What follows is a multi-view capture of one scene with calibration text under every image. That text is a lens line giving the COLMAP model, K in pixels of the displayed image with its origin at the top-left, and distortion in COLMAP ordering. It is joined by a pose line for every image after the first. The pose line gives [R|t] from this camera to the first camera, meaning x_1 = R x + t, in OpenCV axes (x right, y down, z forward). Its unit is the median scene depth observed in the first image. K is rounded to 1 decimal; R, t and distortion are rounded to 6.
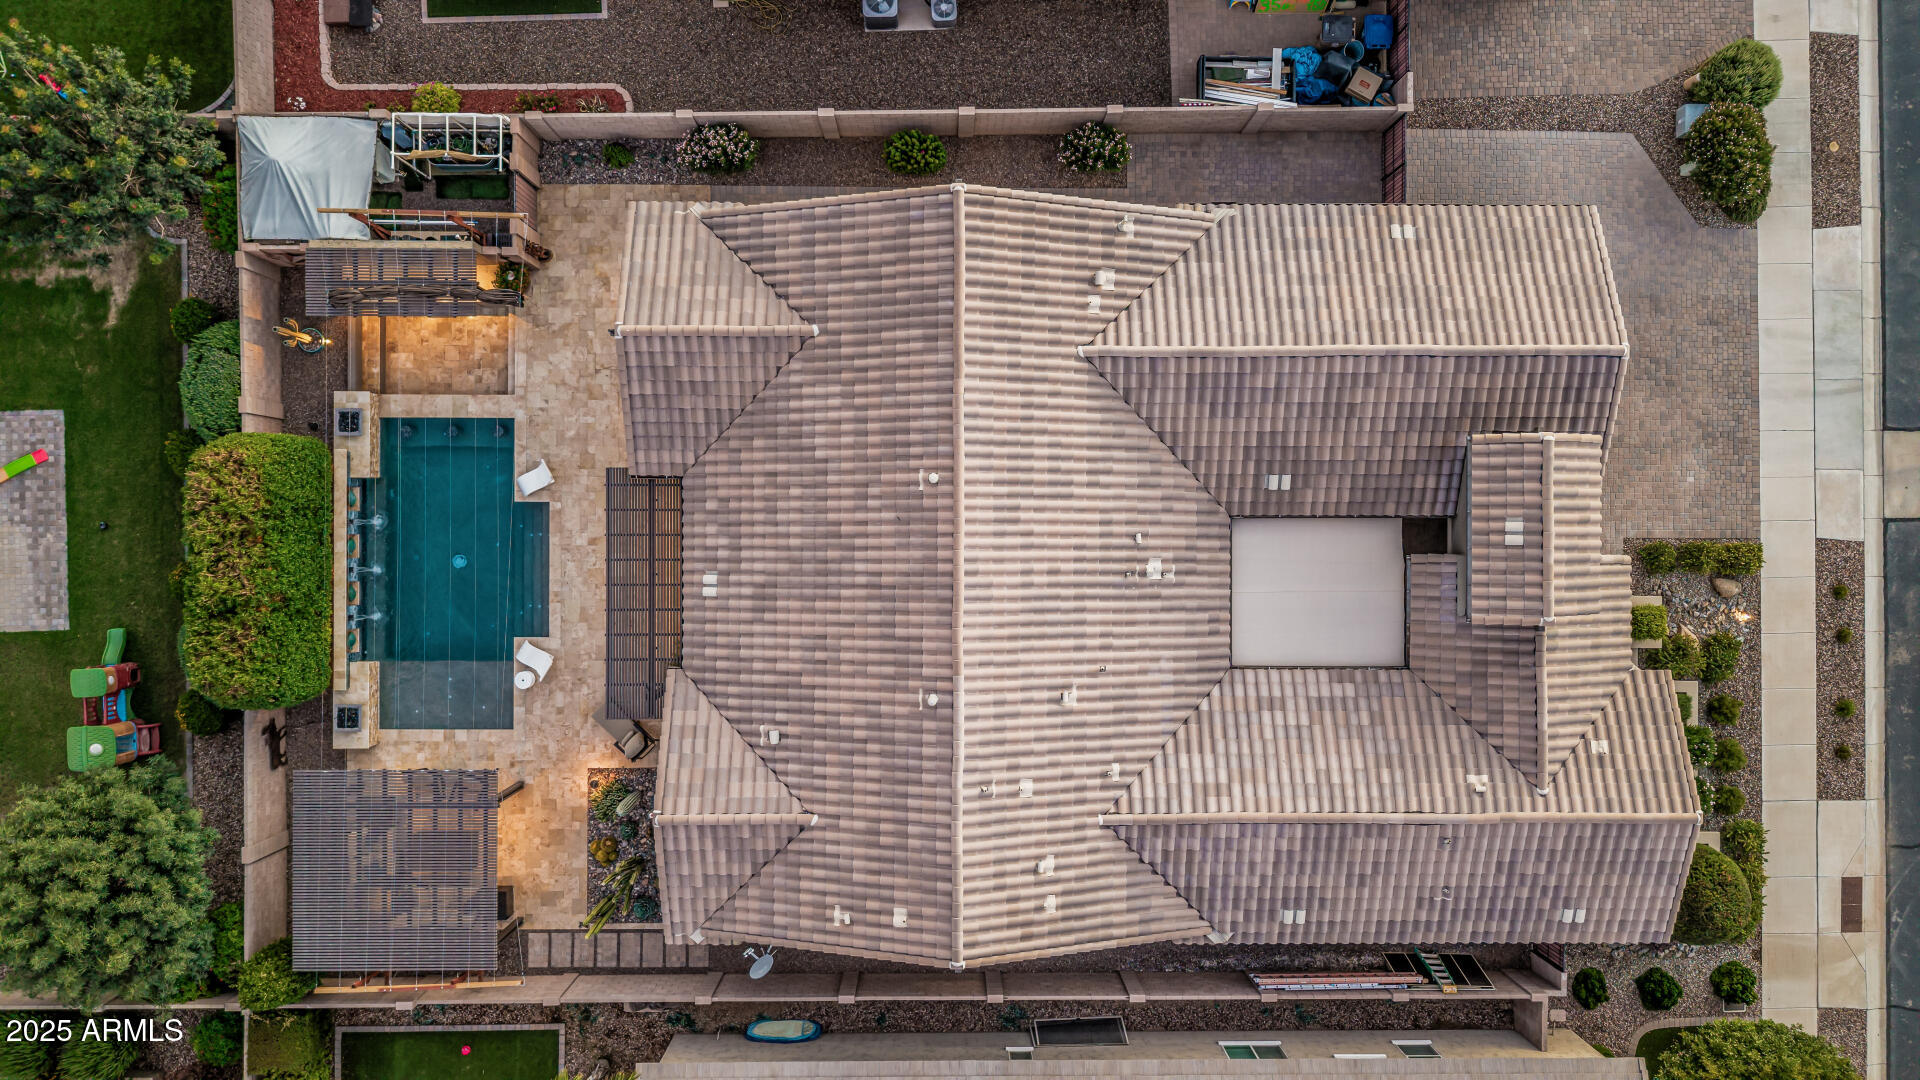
lens RADIAL K [[1290.2, 0, 964.6], [0, 1290.2, 543.3], [0, 0, 1]] dist [0.015336, -0.010851]
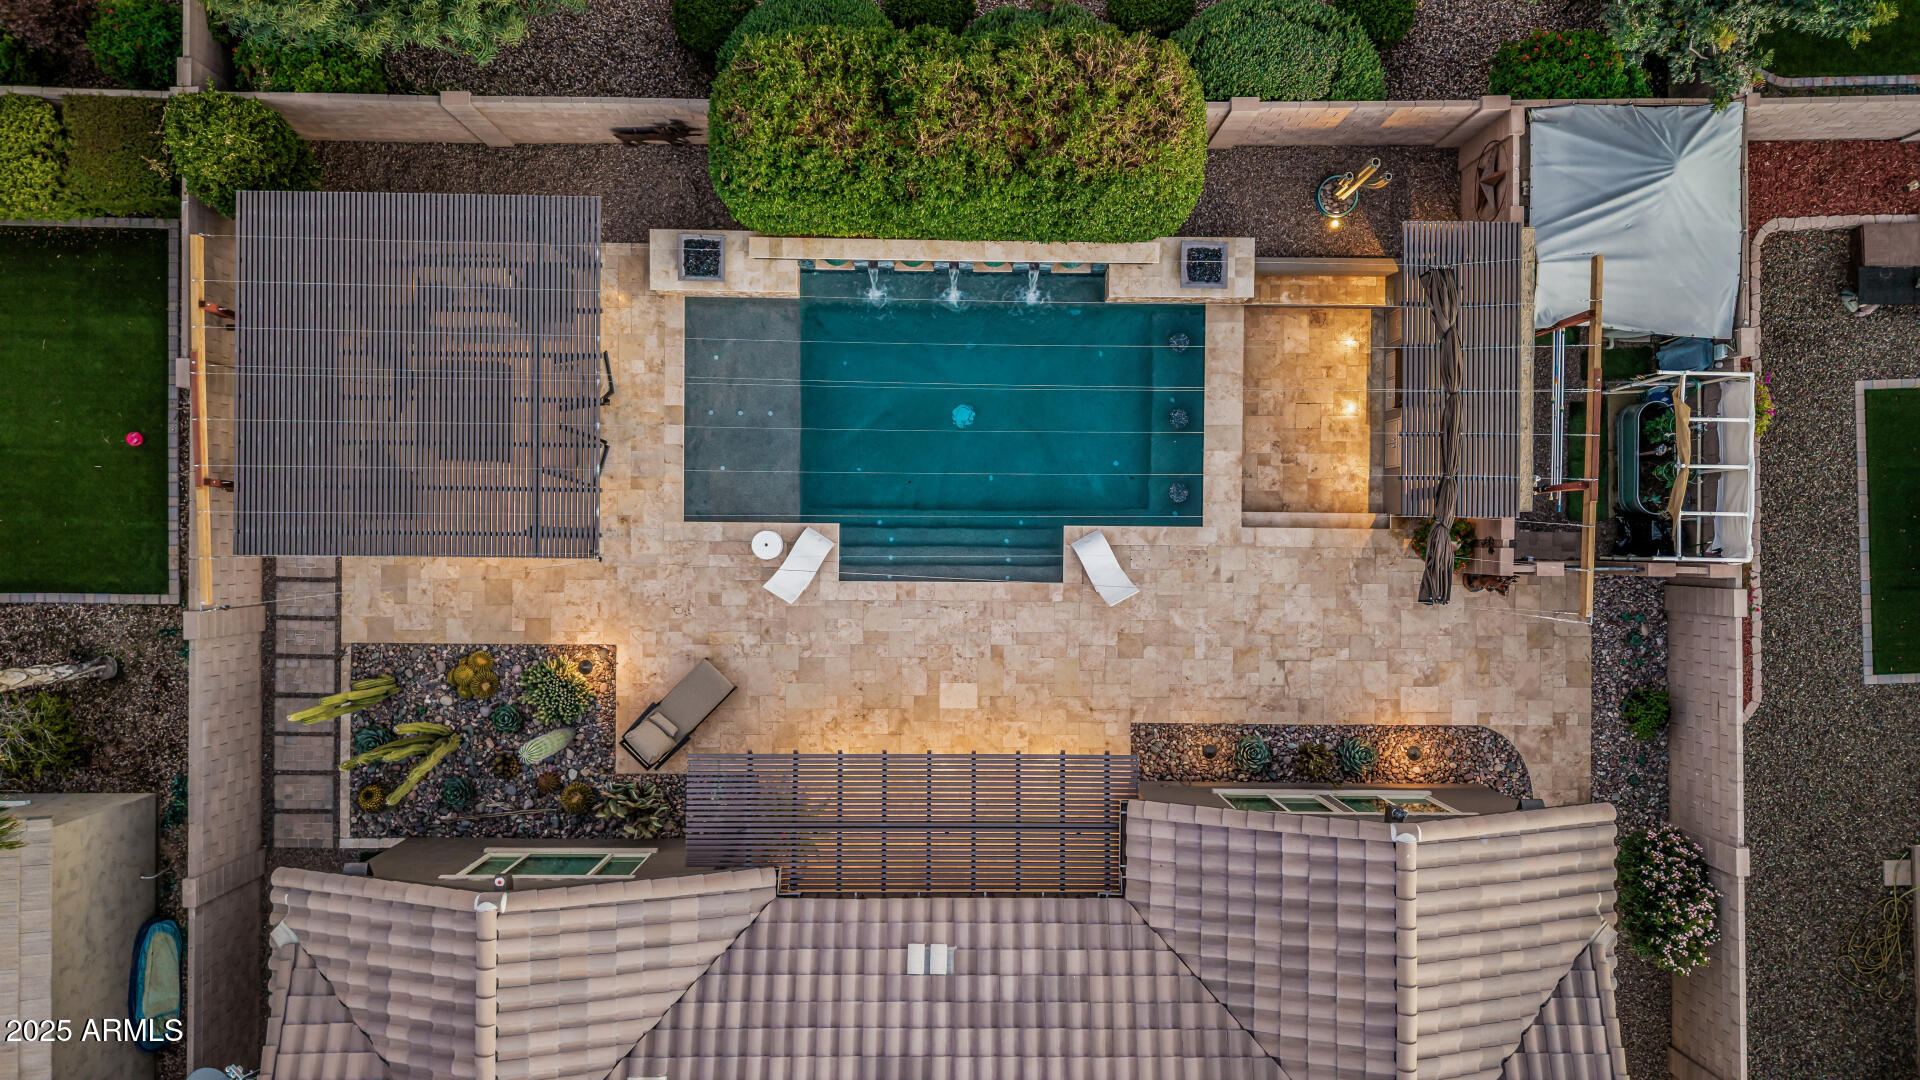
lens RADIAL K [[1290.2, 0, 964.6], [0, 1290.2, 543.3], [0, 0, 1]] dist [0.015336, -0.010851]
pose [[-0.004921, 0.999862, -0.015895, -0.333077], [-0.999746, -0.005269, -0.021905, 0.027525], [-0.021986, 0.015784, 0.999634, 0.407555]]
